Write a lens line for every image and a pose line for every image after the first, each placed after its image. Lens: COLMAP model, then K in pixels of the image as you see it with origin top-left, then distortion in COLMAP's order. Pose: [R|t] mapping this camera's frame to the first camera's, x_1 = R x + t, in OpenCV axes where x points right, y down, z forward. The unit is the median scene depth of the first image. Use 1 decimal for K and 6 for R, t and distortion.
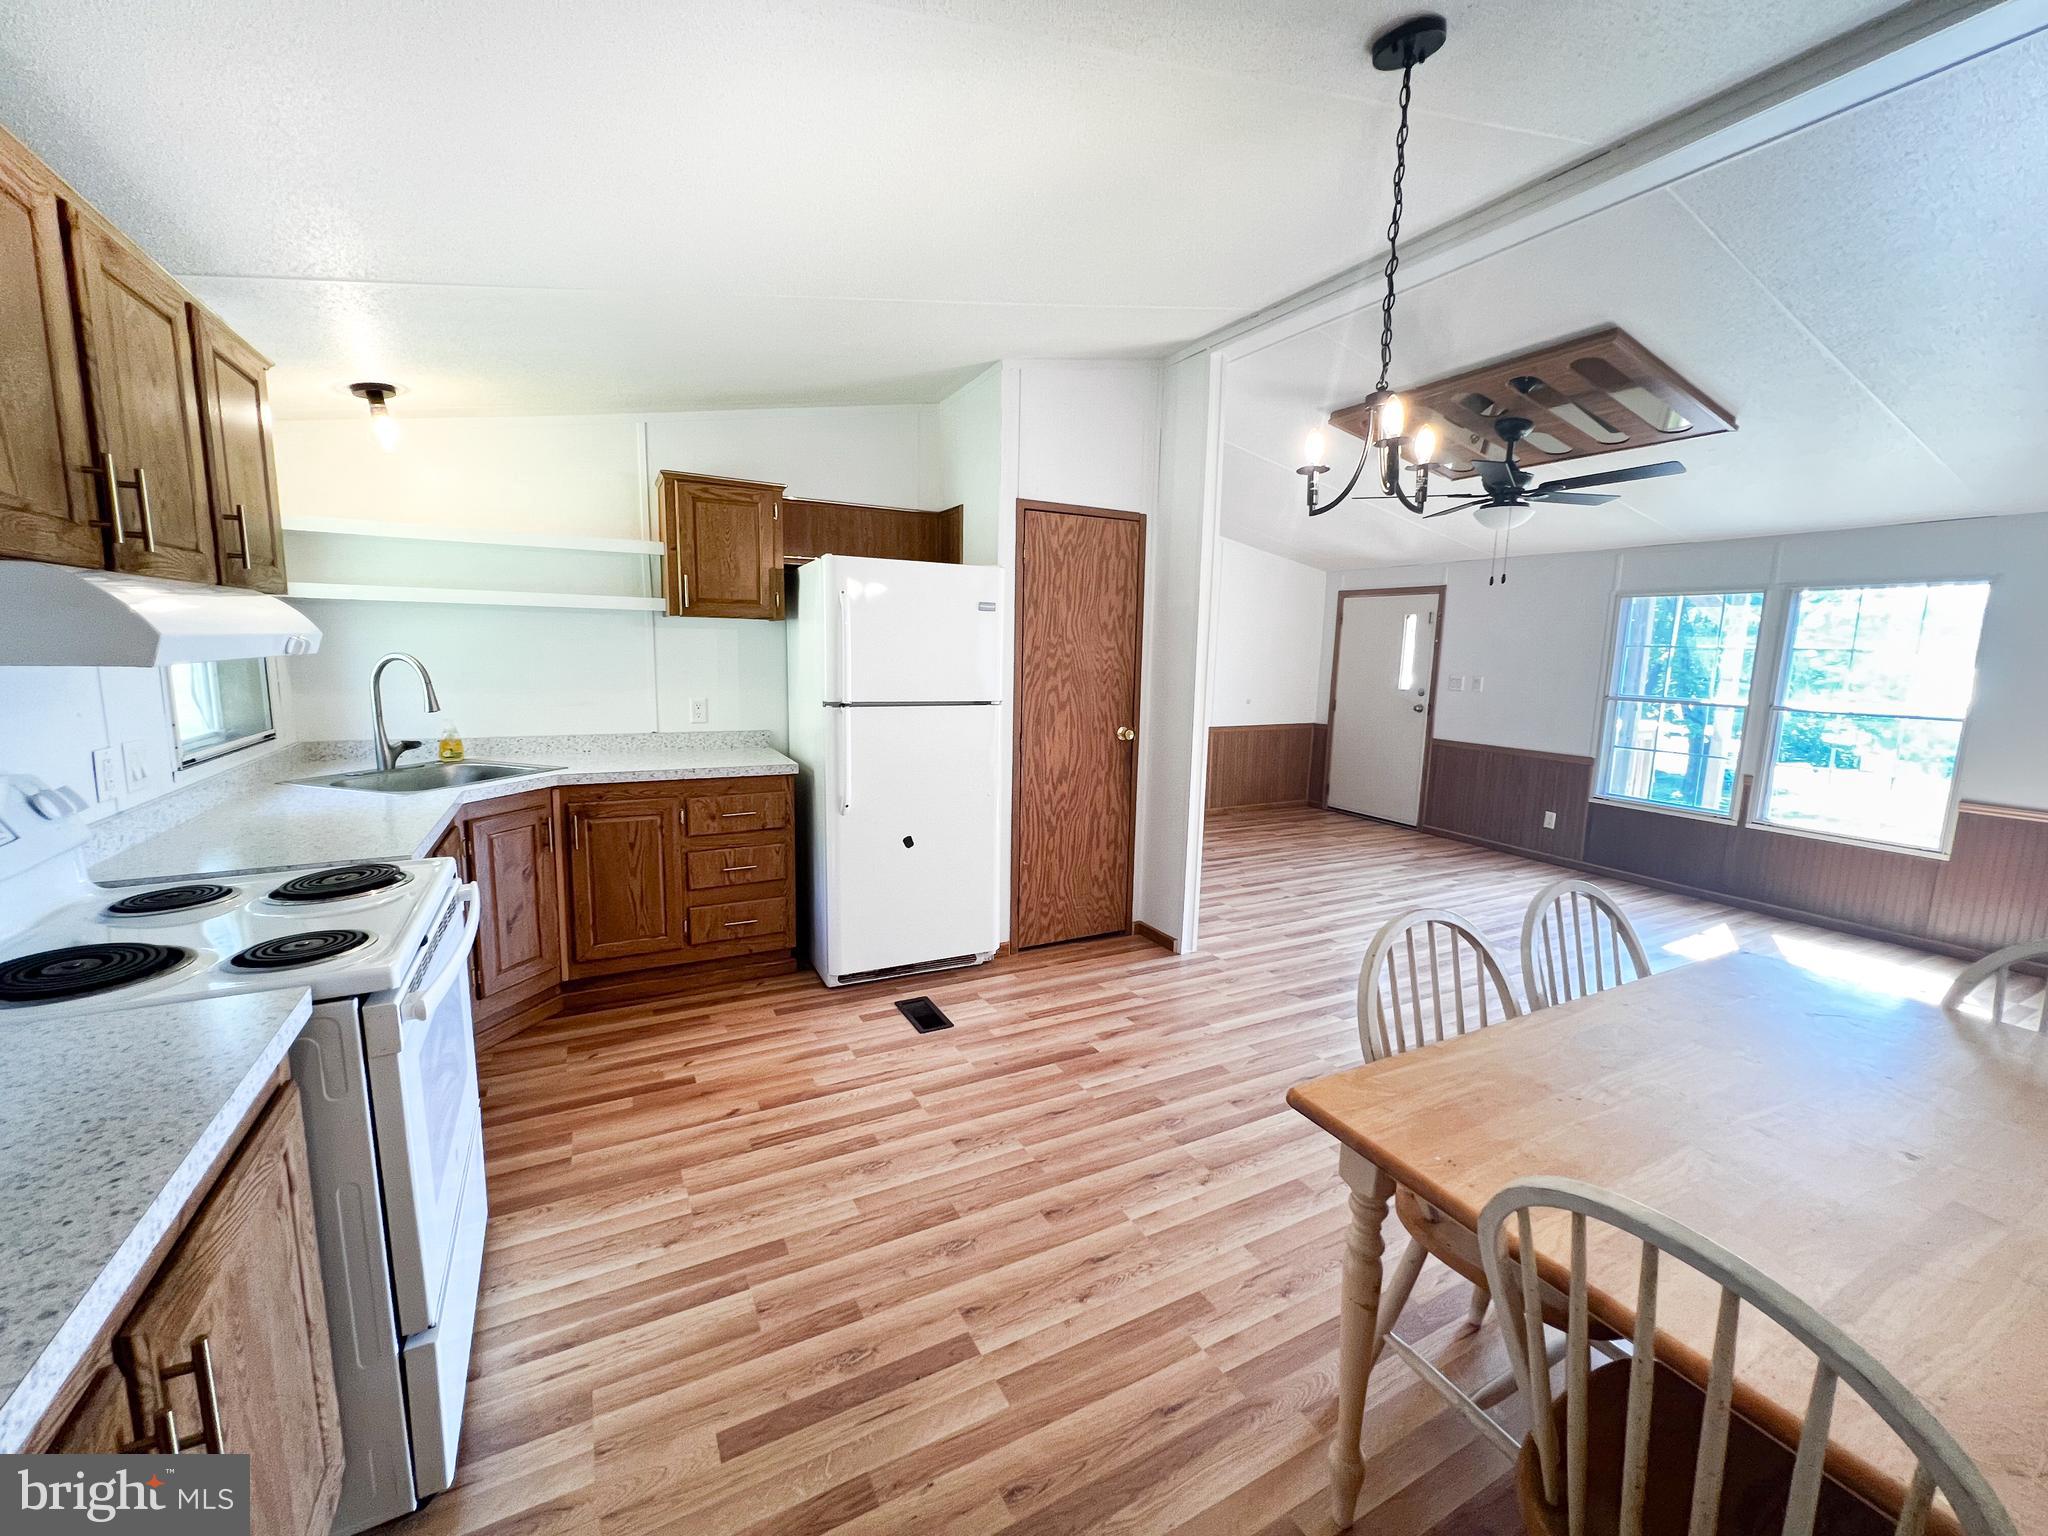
lens RADIAL K [[821.5, 0, 1024.0], [0, 821.5, 768.0], [0, 0, 1]] dist [-0.001558, -0.000235]
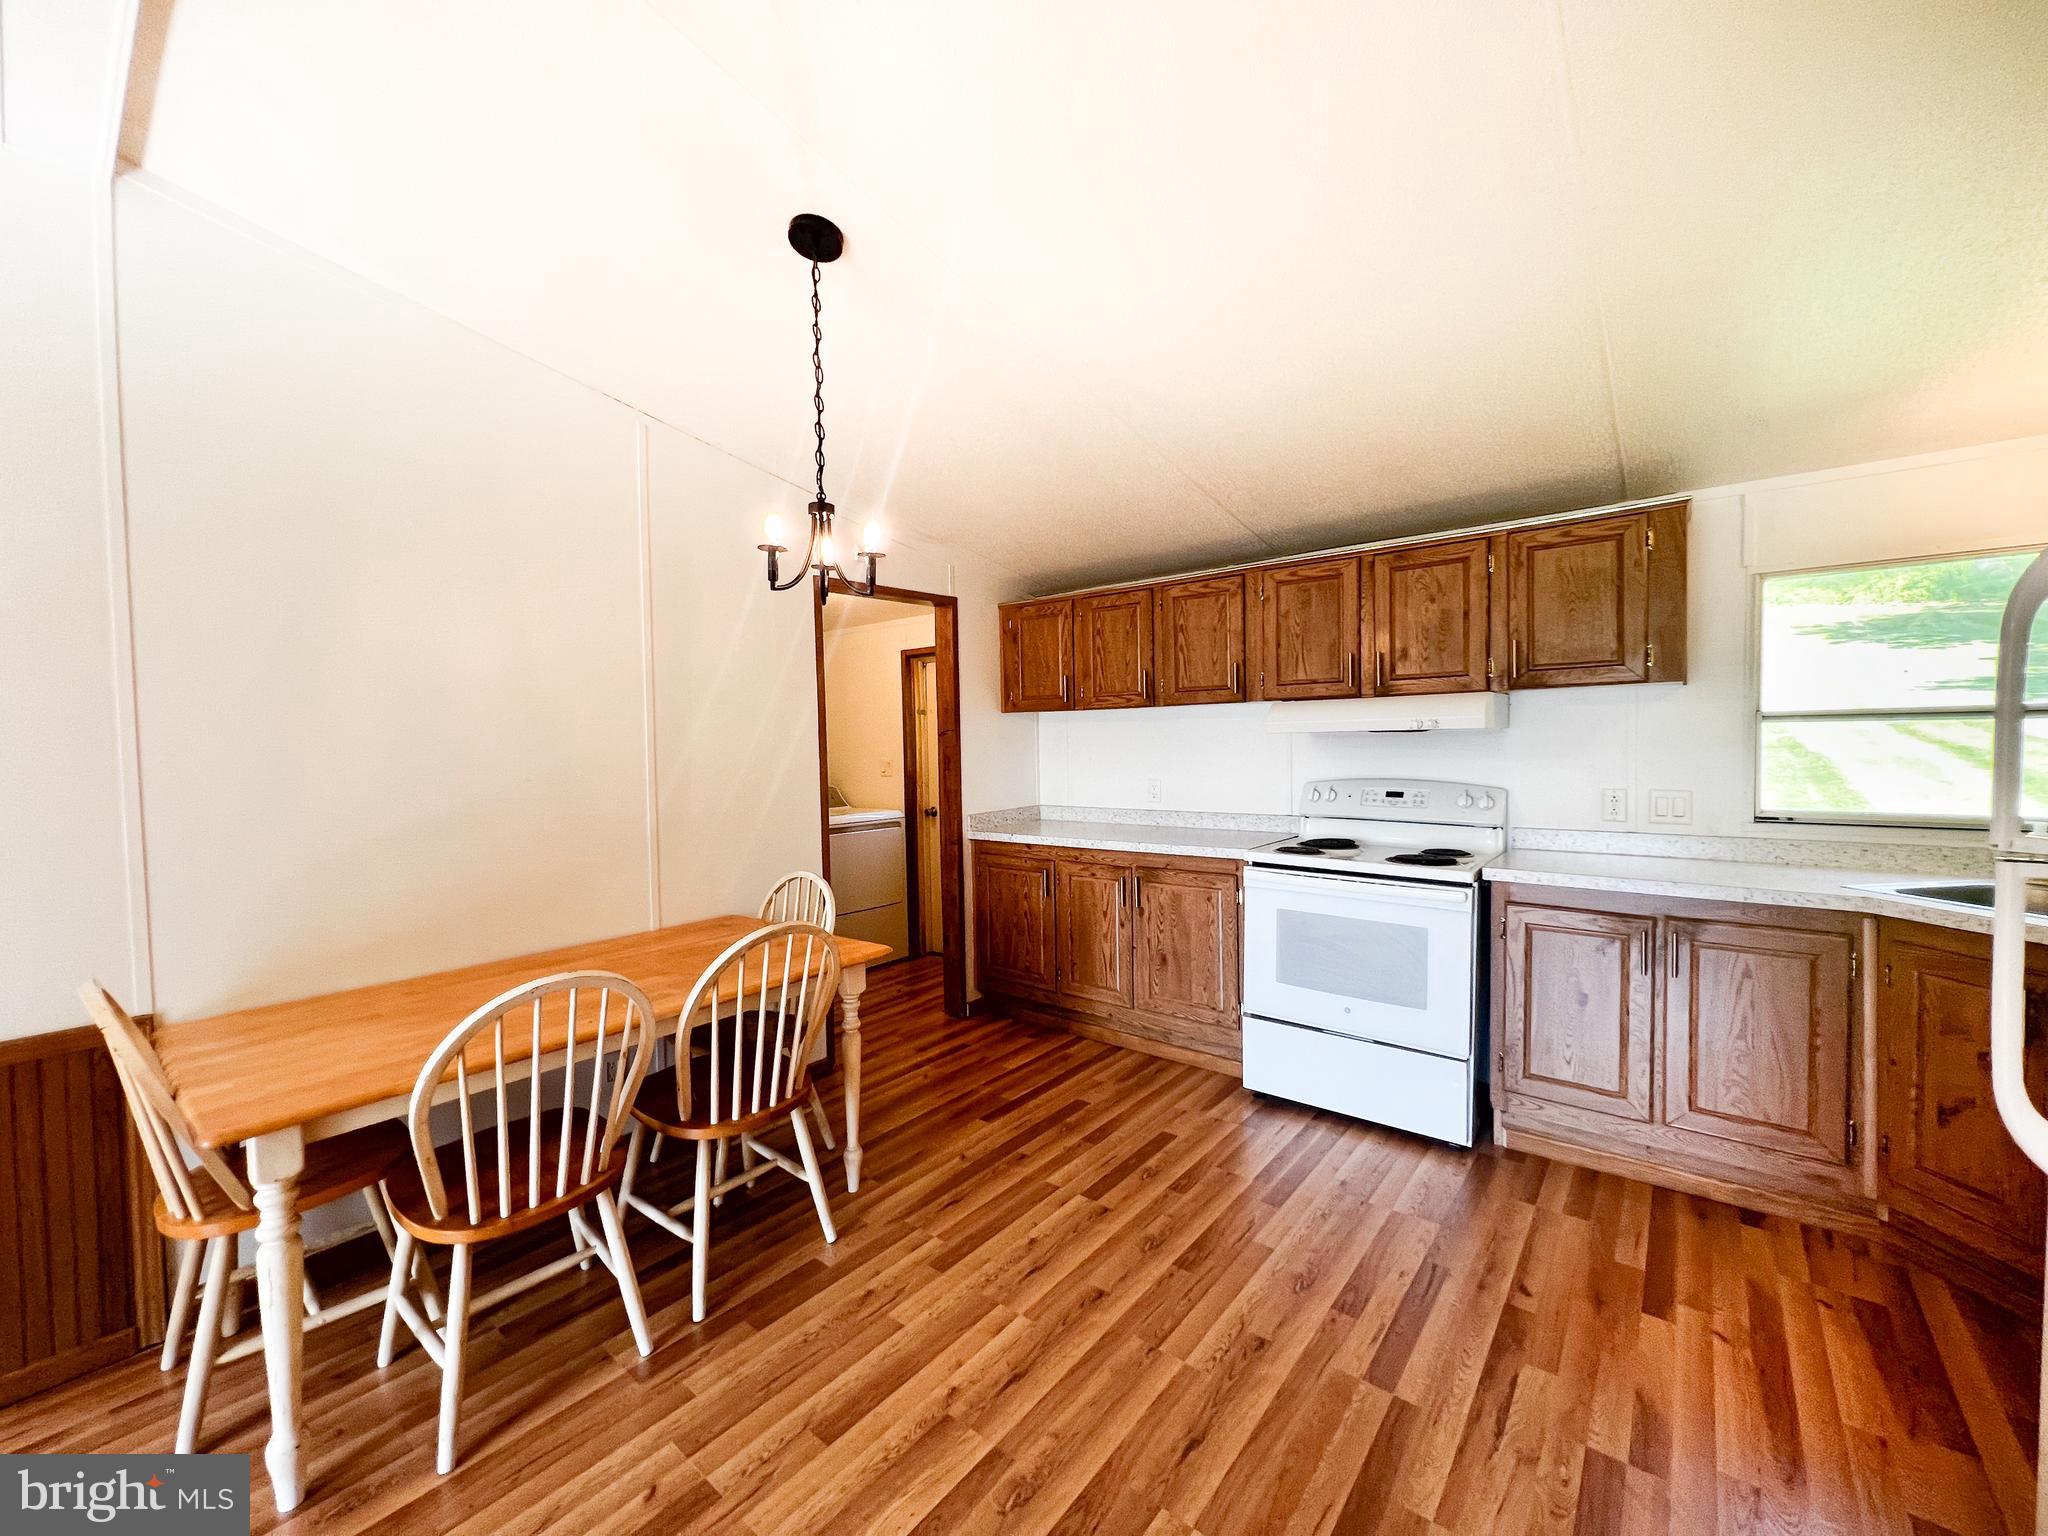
lens RADIAL K [[821.5, 0, 1024.0], [0, 821.5, 768.0], [0, 0, 1]] dist [-0.001558, -0.000235]
pose [[-0.923093, 0.010693, -0.384429, 0.357637], [-0.058888, 0.983895, 0.168770, -0.169808], [0.380042, 0.178428, -0.907596, 1.292736]]
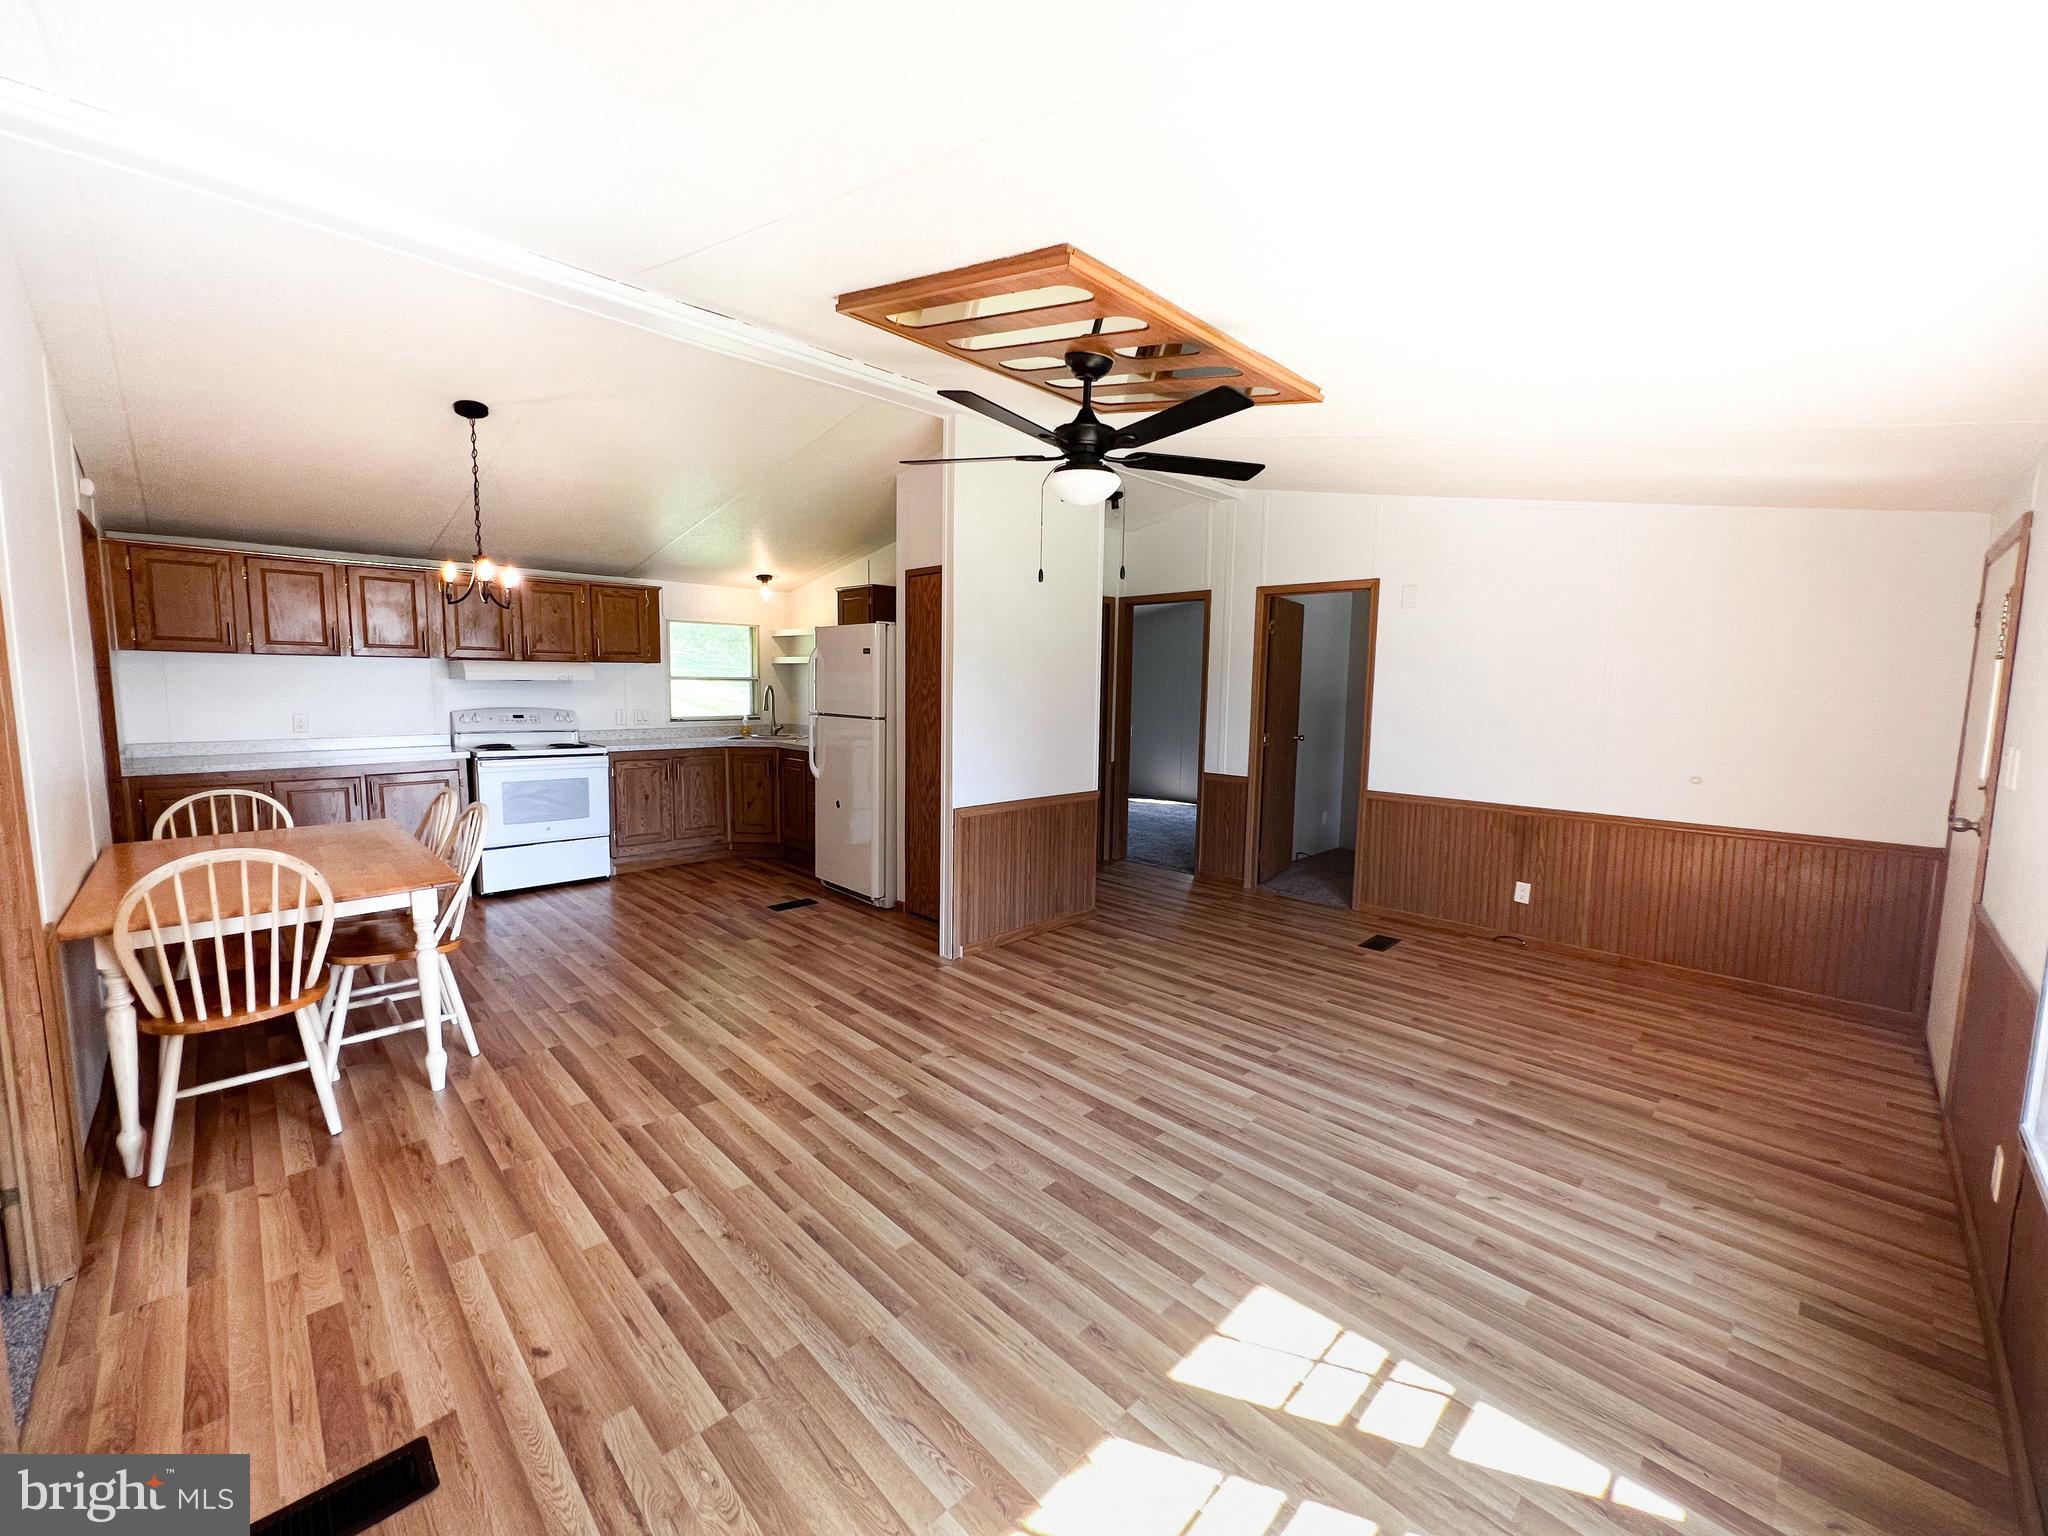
lens RADIAL K [[821.5, 0, 1024.0], [0, 821.5, 768.0], [0, 0, 1]] dist [-0.001558, -0.000235]
pose [[0.289057, 0.084805, -0.953548, 1.734963], [-0.150857, 0.987658, 0.042108, -0.115941], [0.945351, 0.131677, 0.298283, 1.036919]]
